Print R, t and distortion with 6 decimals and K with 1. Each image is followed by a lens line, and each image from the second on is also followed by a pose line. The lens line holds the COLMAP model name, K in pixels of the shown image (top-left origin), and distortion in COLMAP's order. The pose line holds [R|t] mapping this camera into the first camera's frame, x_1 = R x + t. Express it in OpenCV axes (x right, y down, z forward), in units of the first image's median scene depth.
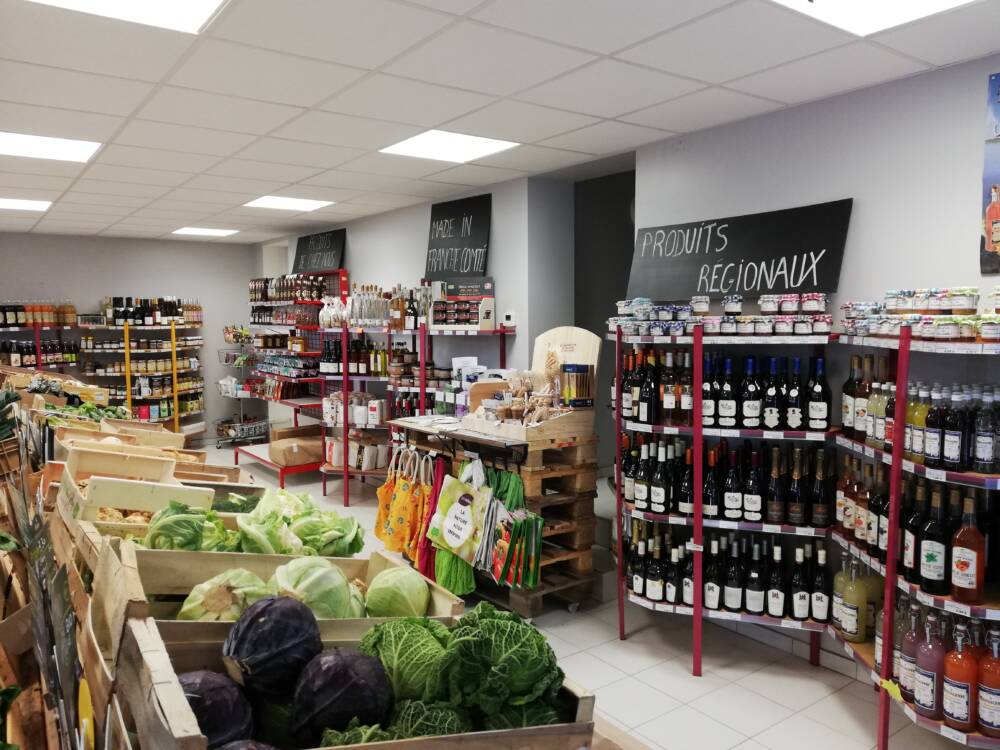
lens RADIAL K [[748.7, 0, 500.0], [0, 748.7, 375.0], [0, 0, 1]] dist [0.059905, -0.076970]
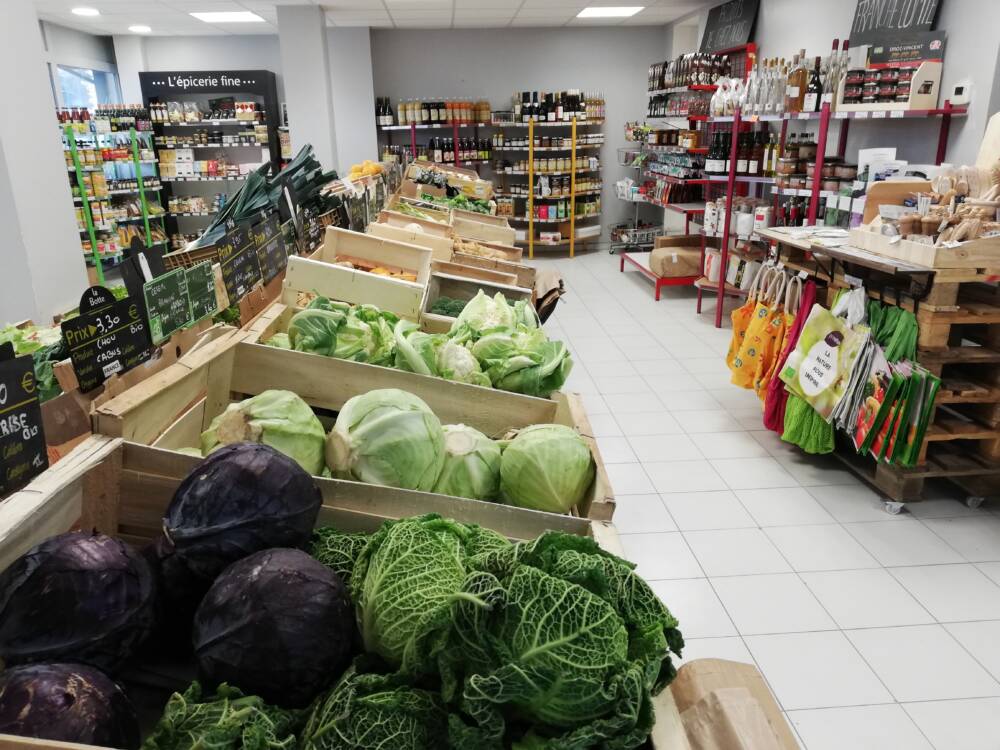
lens RADIAL K [[748.7, 0, 500.0], [0, 748.7, 375.0], [0, 0, 1]] dist [0.059905, -0.076970]
pose [[0.846368, 0.157821, -0.508679, 0.050032], [-0.029582, 0.967543, 0.250968, 0.015208], [0.531777, -0.197363, 0.823566, 0.140274]]
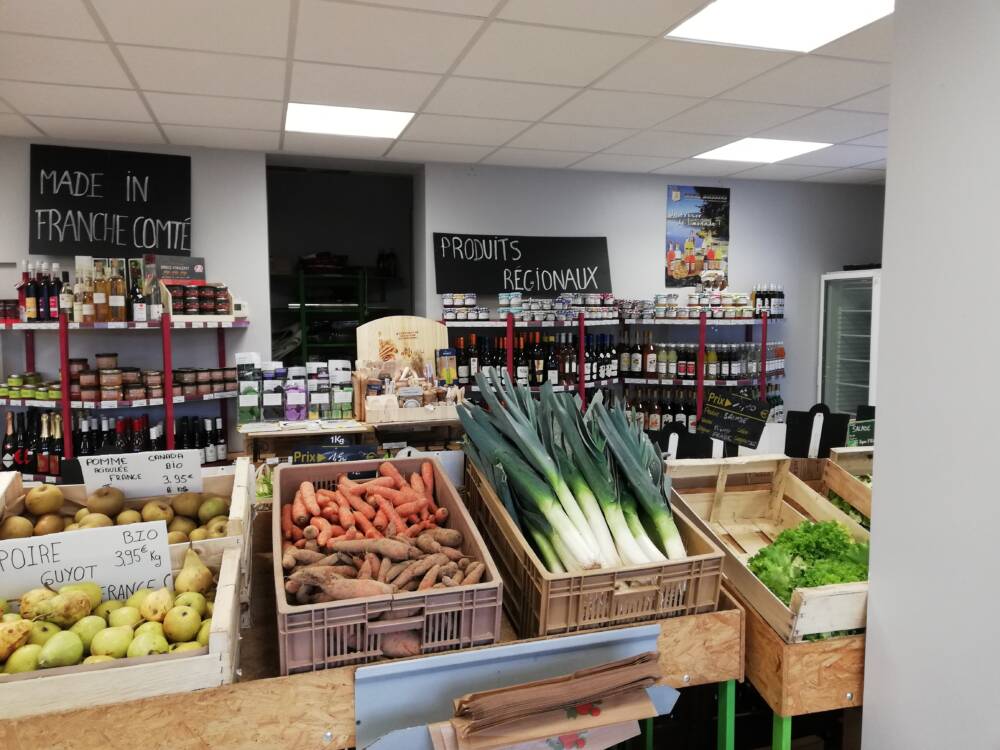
lens RADIAL K [[748.7, 0, 500.0], [0, 748.7, 375.0], [0, 0, 1]] dist [0.059905, -0.076970]
pose [[0.317921, -0.077607, 0.944936, -0.734847], [0.070692, 0.995810, 0.058001, -0.026855], [-0.945478, 0.048360, 0.322075, 0.431406]]
